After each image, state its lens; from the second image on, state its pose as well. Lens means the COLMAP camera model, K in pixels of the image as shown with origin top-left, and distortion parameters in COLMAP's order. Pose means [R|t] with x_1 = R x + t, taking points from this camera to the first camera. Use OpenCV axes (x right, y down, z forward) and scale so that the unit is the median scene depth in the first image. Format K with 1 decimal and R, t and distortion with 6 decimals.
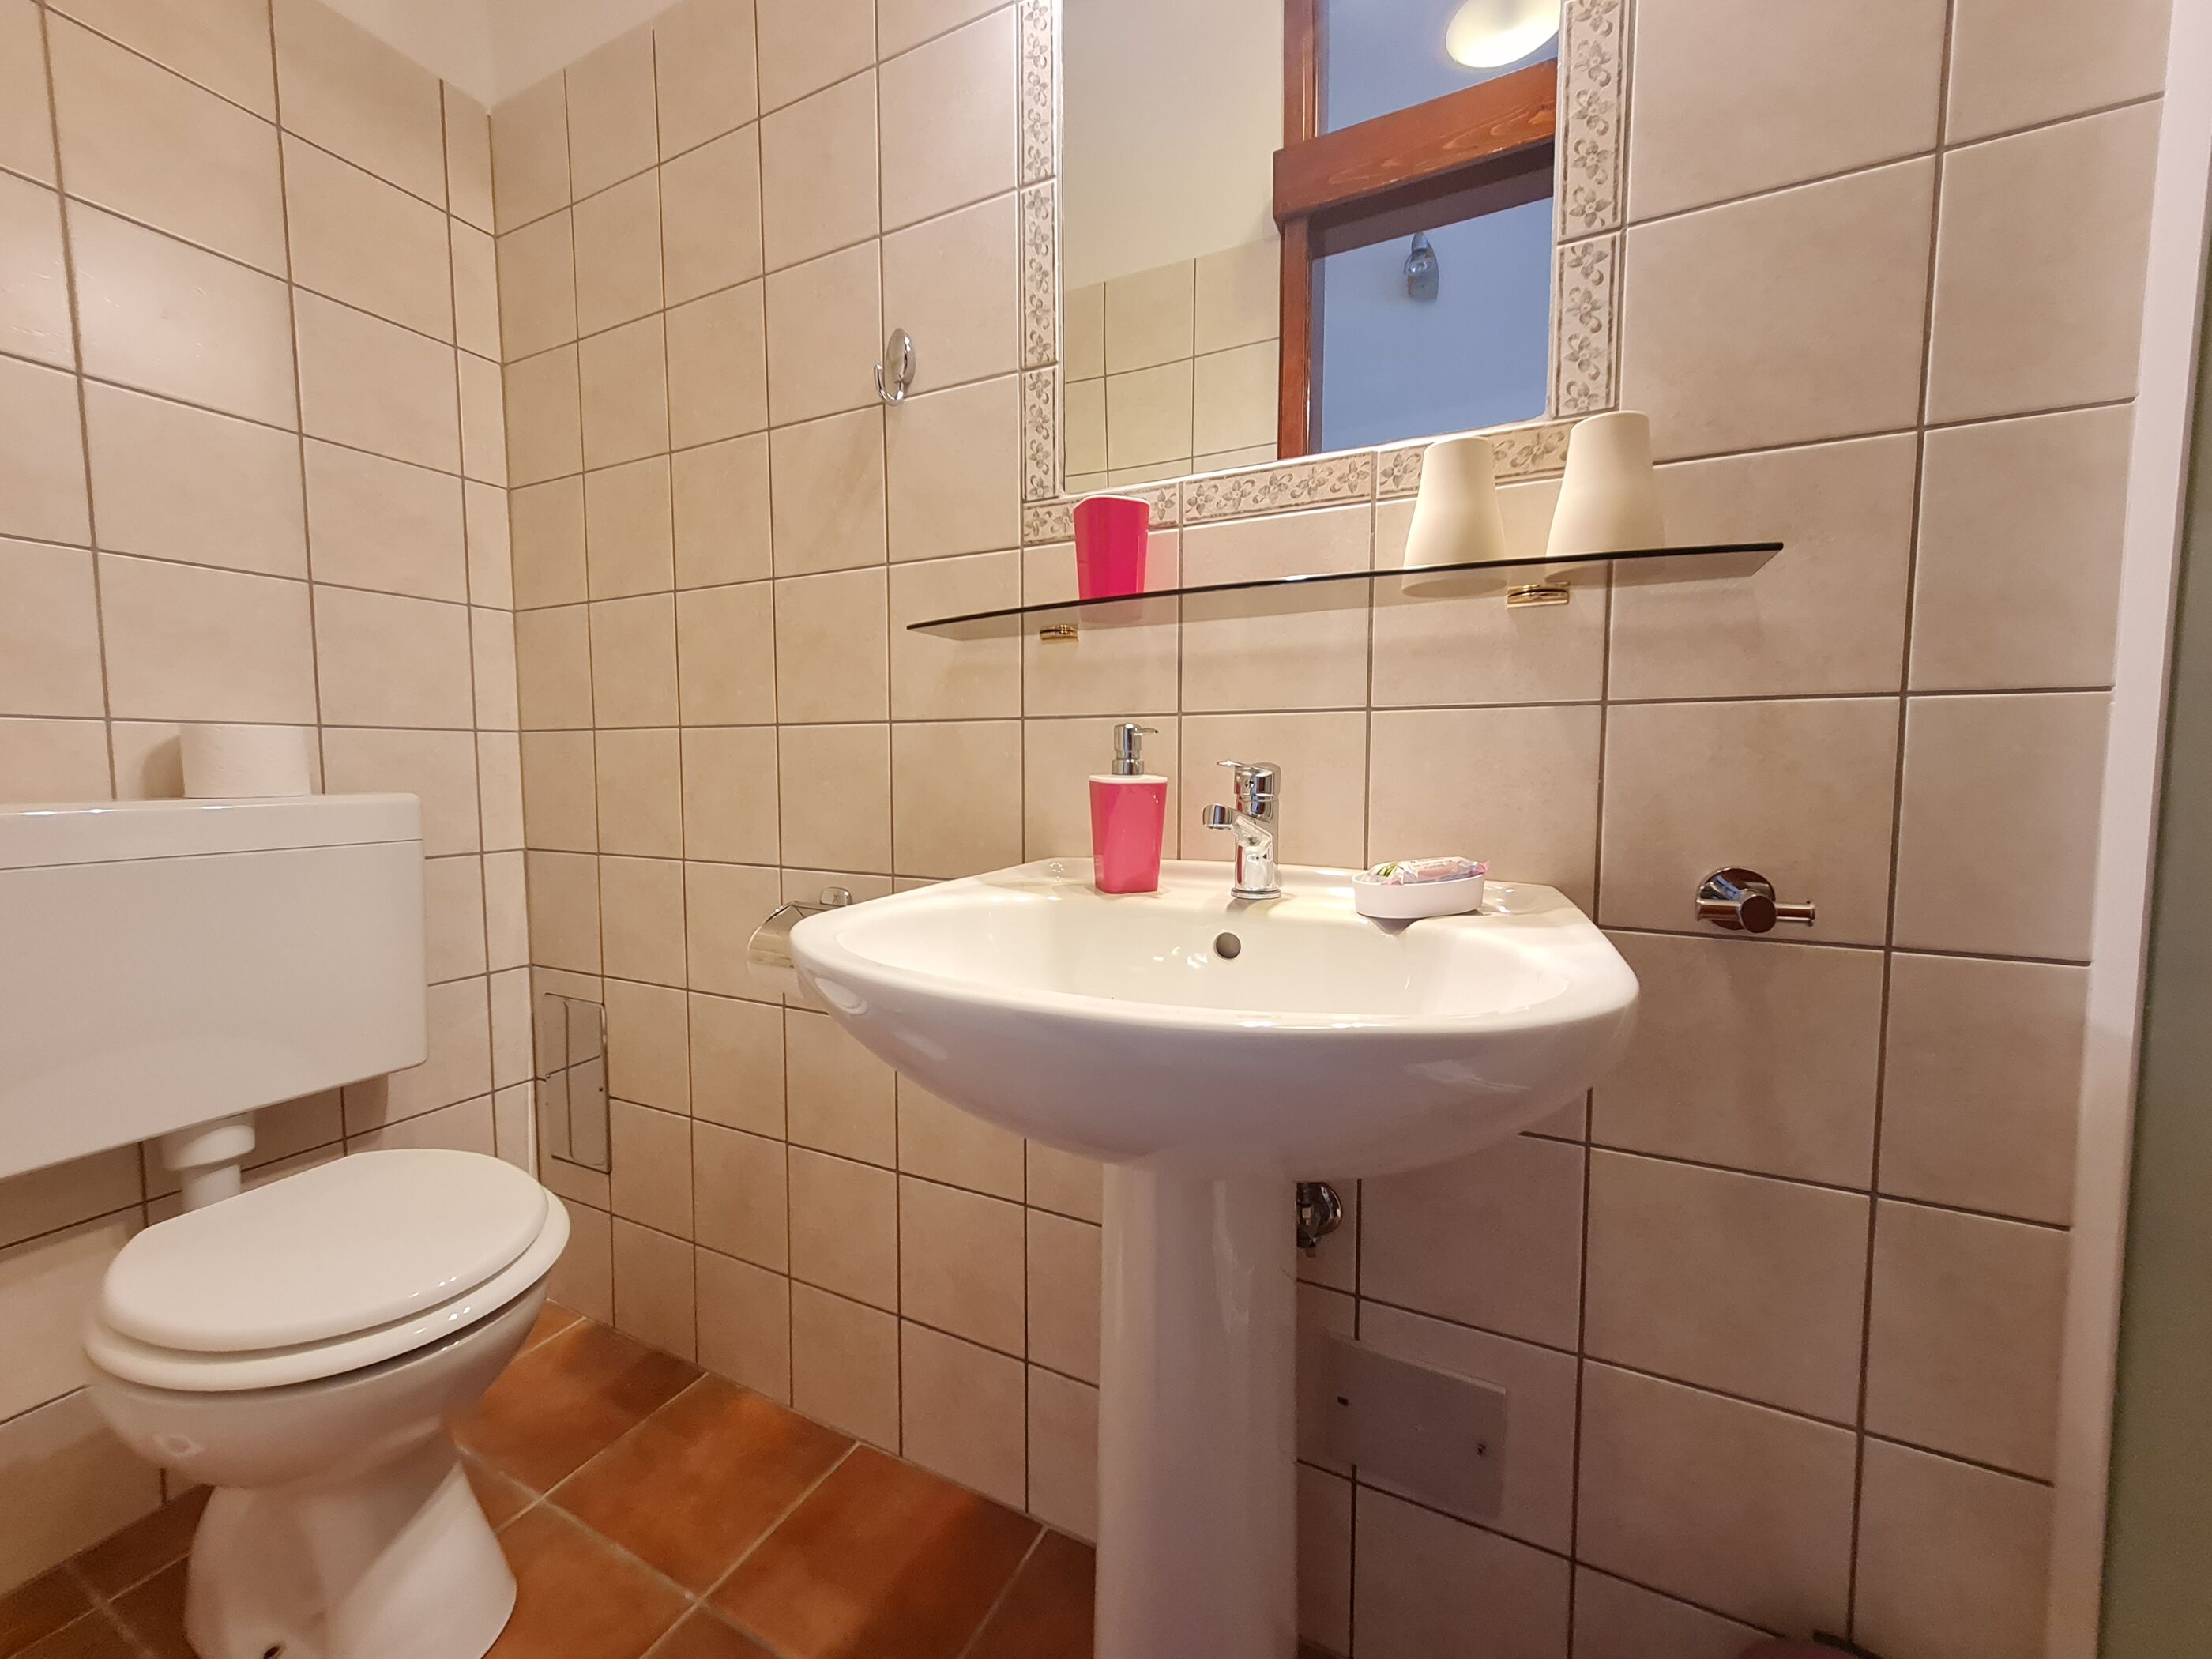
lens RADIAL K [[861.3, 0, 1110.5], [0, 861.3, 818.3], [0, 0, 1]] dist [0.009746, -0.001570]
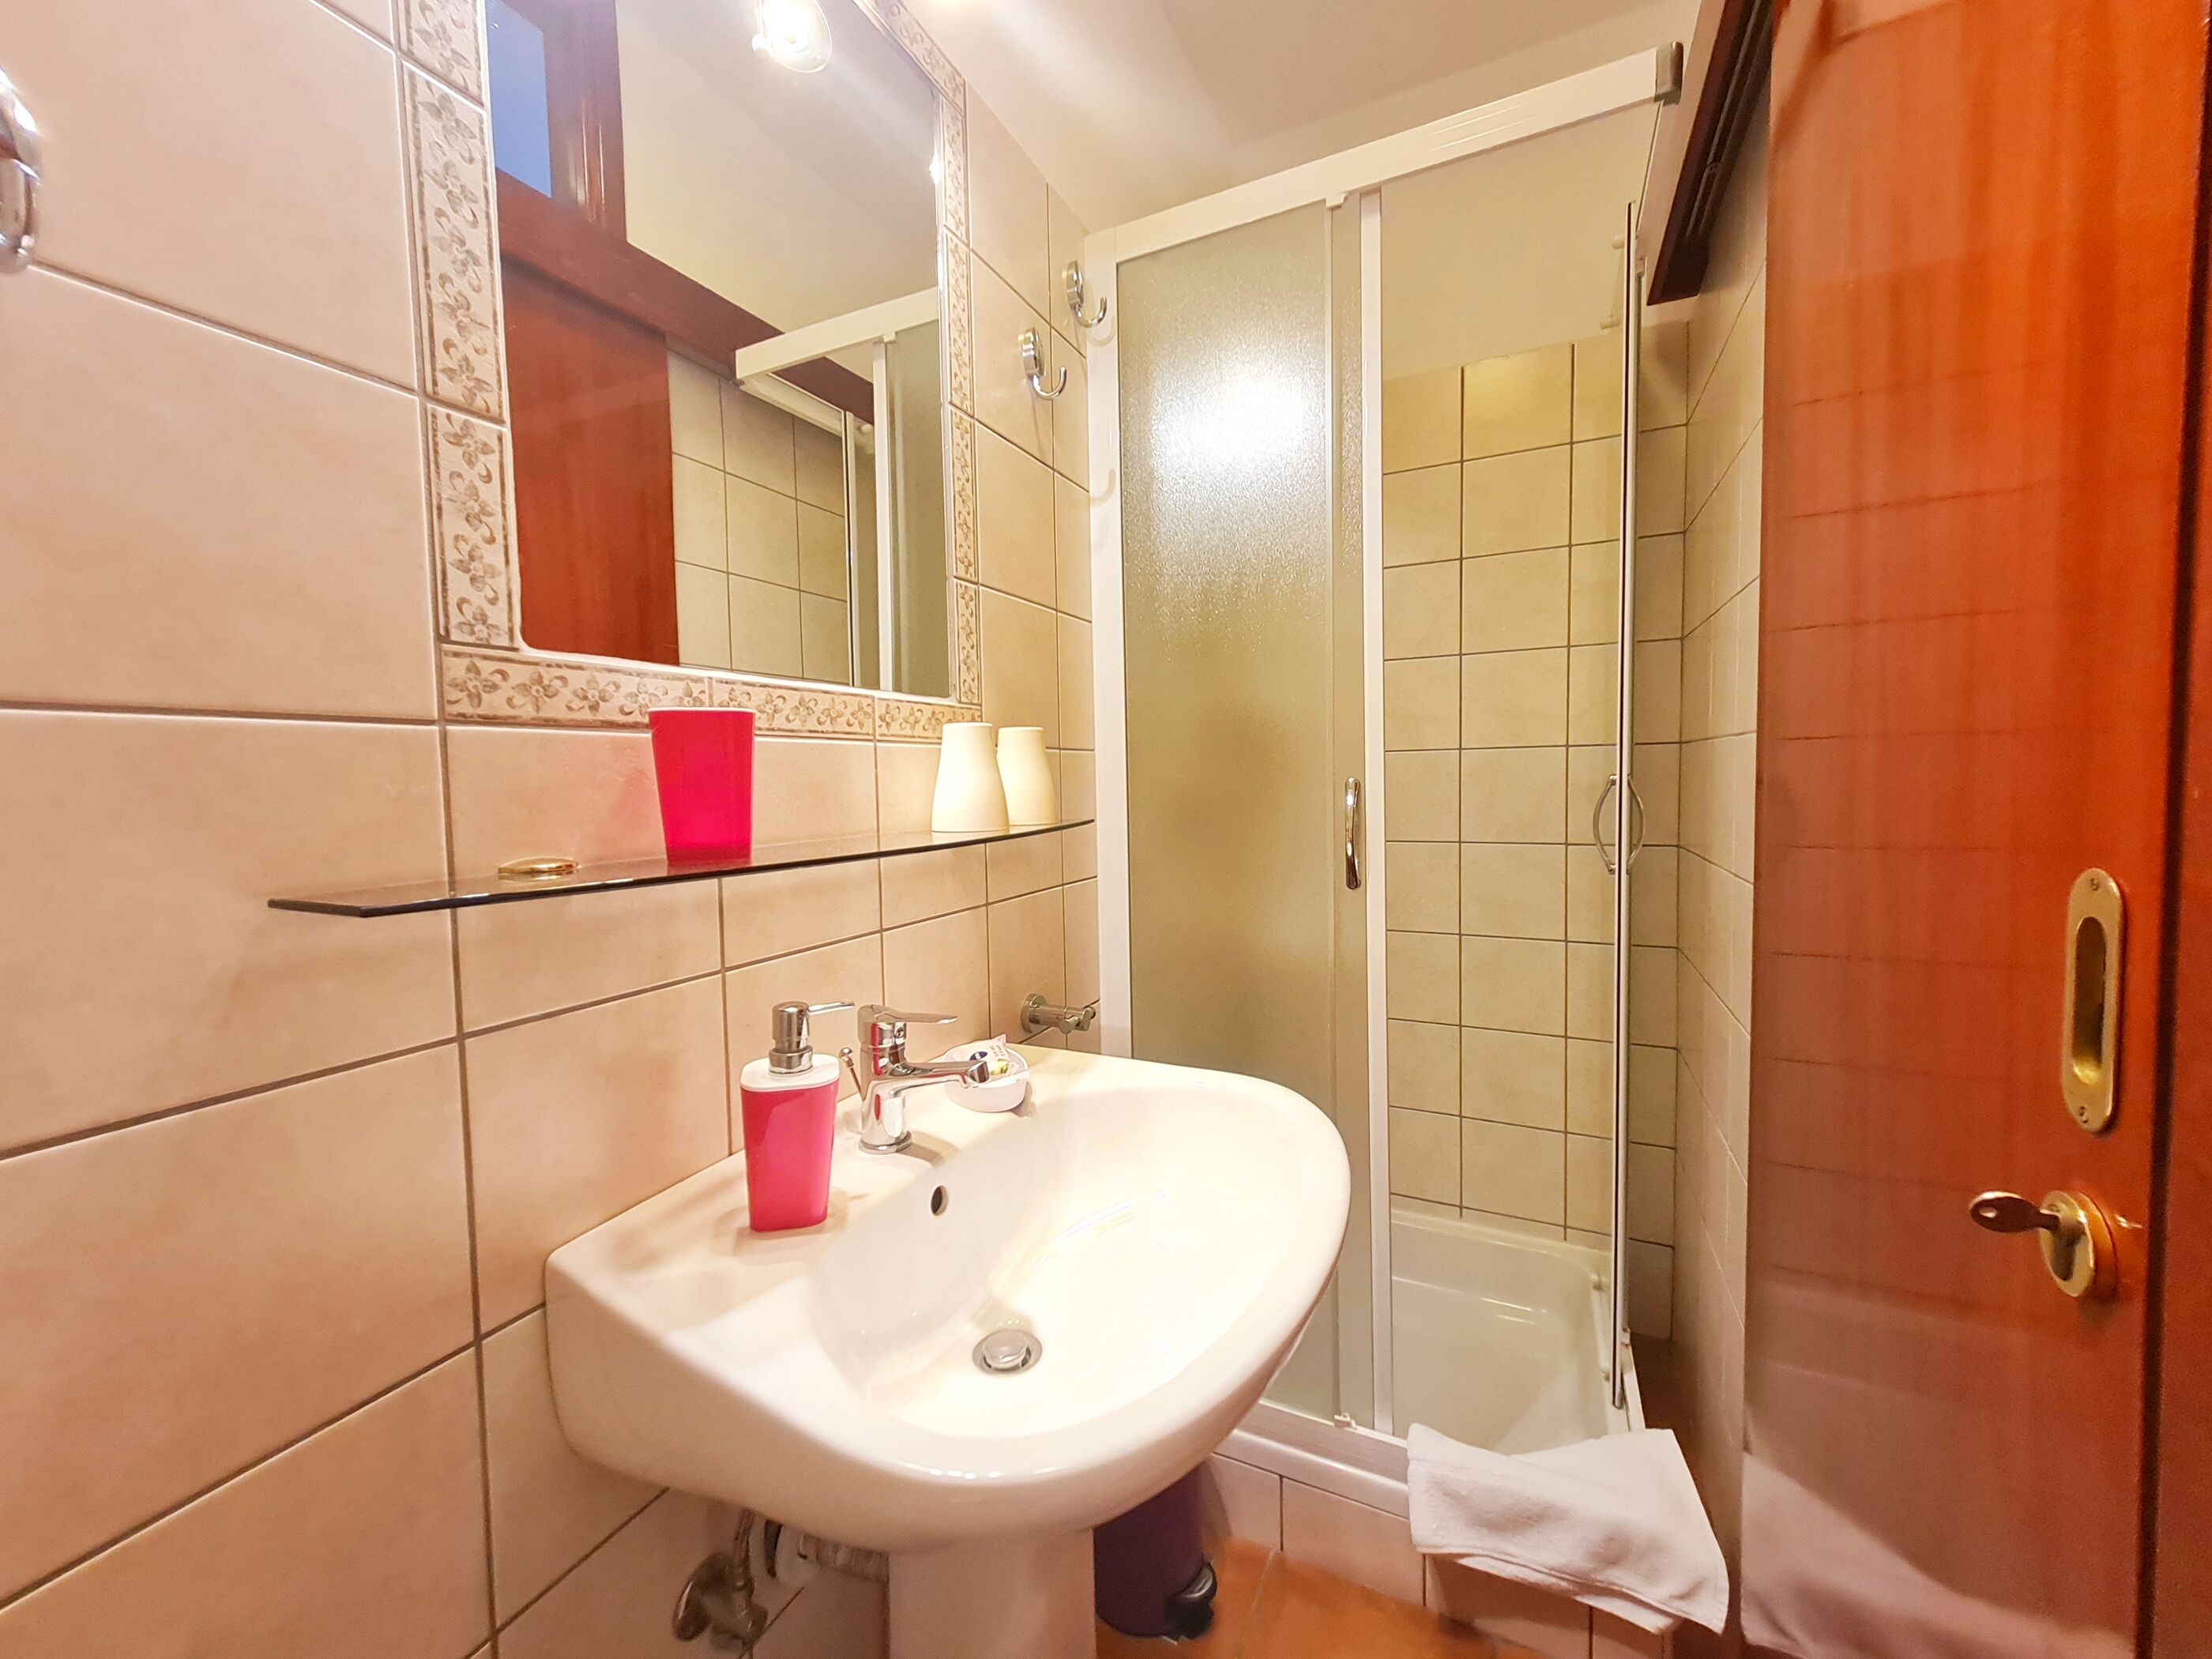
lens RADIAL K [[861.3, 0, 1111.2], [0, 861.3, 827.1], [0, 0, 1]] dist [0.009746, -0.001570]
pose [[-0.010627, -0.054361, 0.998465, -0.736512], [0.089895, 0.994426, 0.055097, -0.276576], [-0.995895, 0.090342, -0.005681, 0.680878]]
